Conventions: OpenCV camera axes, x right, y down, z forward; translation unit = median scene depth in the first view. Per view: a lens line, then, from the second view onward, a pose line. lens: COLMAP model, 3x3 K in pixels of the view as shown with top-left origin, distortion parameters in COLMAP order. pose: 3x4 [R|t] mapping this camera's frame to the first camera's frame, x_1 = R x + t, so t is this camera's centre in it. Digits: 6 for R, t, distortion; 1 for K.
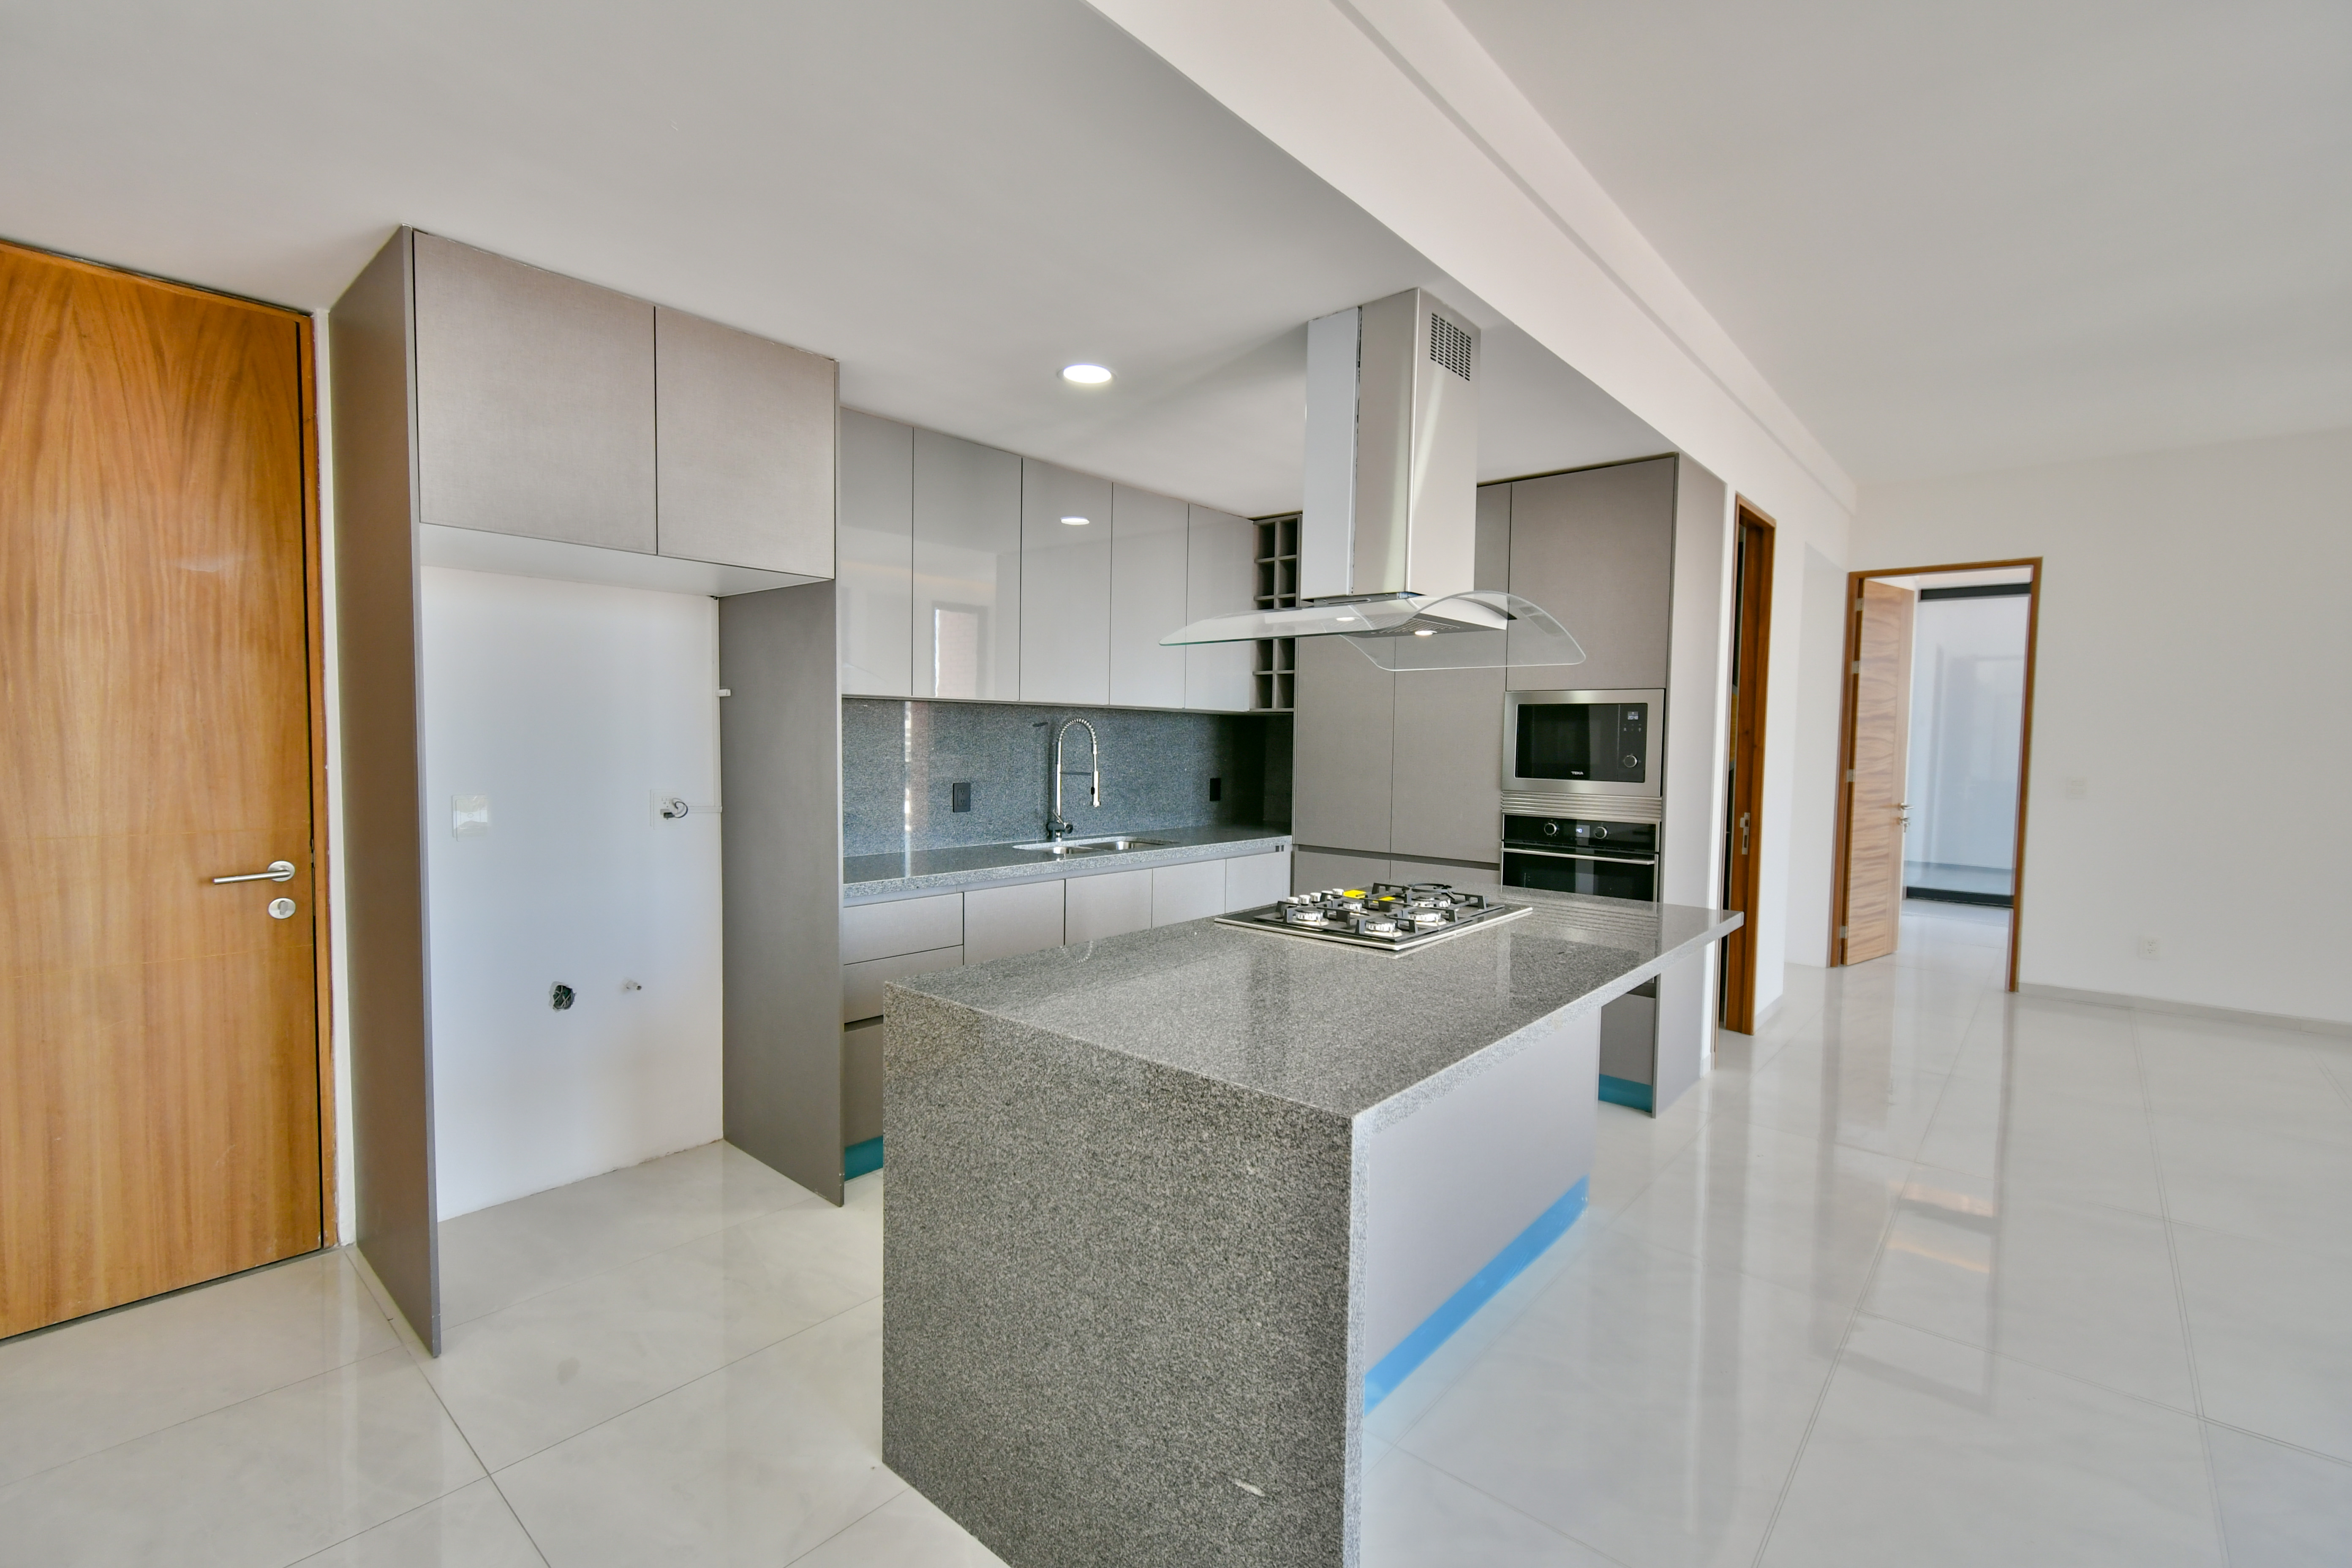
lens RADIAL K [[1038.4, 0, 1175.5], [0, 1038.4, 781.2], [0, 0, 1]] dist [-0.000844, -0.000148]
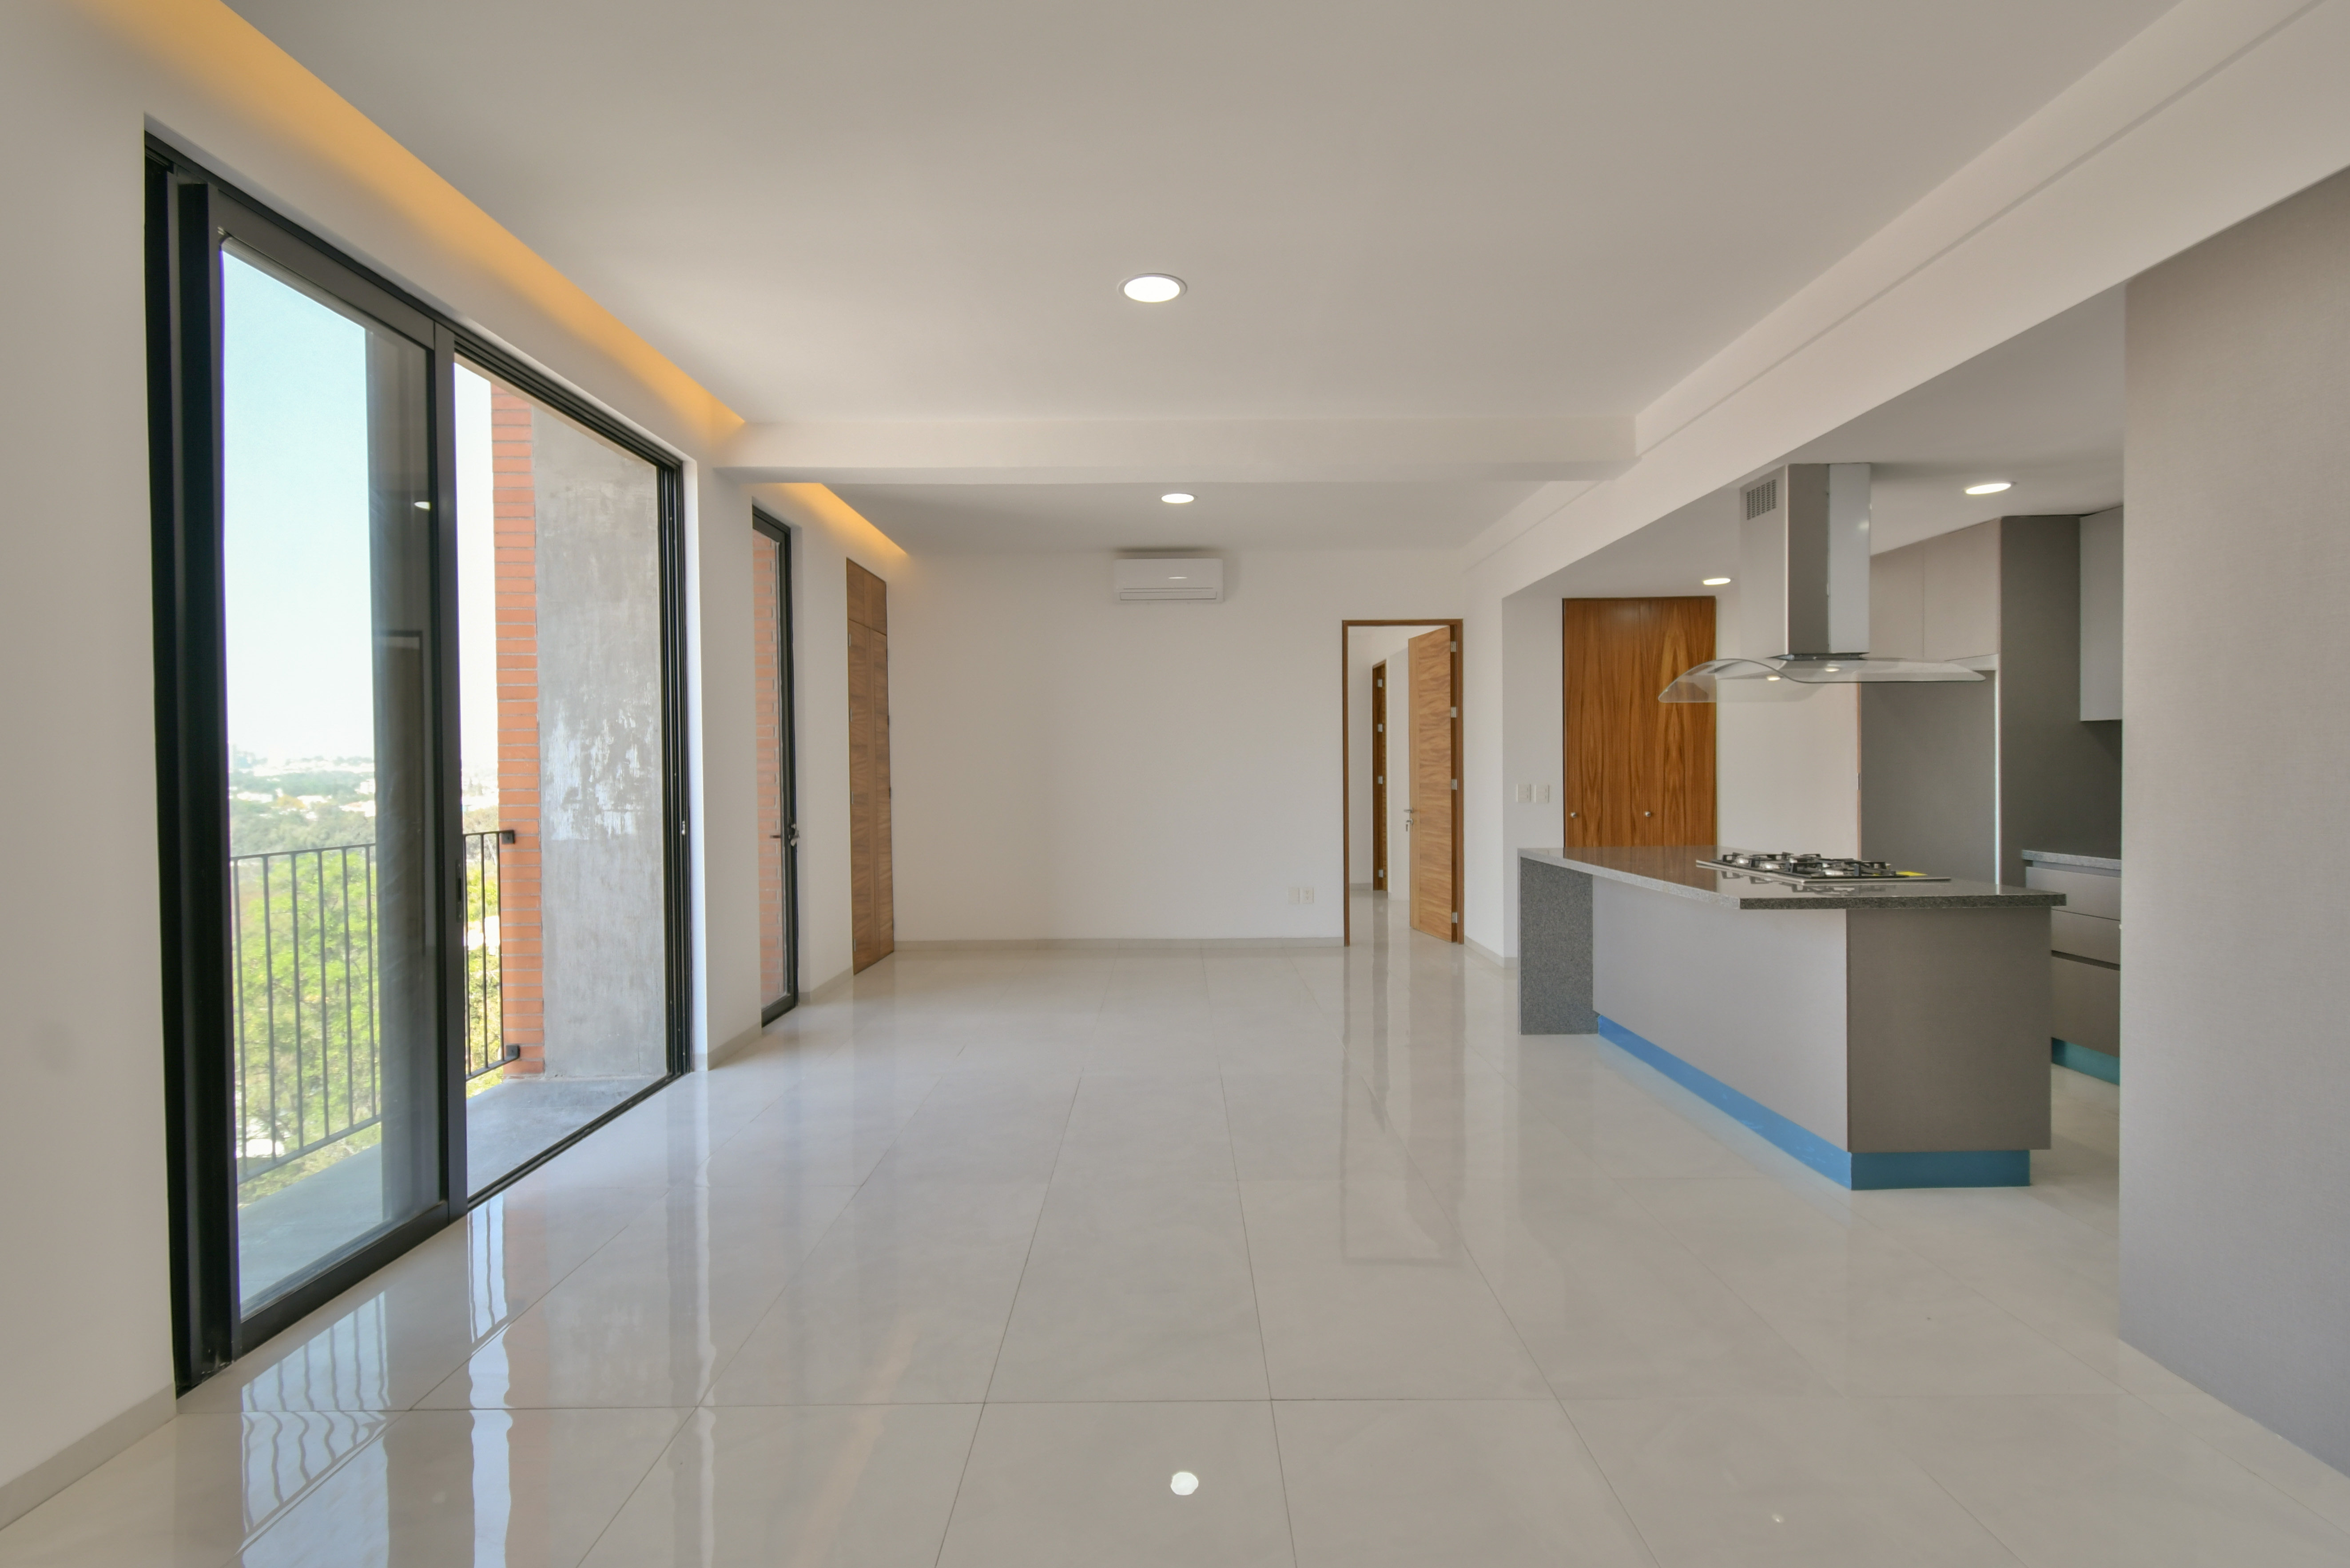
lens RADIAL K [[1037.6, 0, 1174.5], [0, 1037.6, 781.2], [0, 0, 1]] dist [-0.000844, -0.000148]
pose [[-0.746624, 0.002910, -0.665239, 1.347932], [-0.031648, 0.998703, 0.039887, -0.018888], [0.664493, 0.050834, -0.745564, 1.094747]]
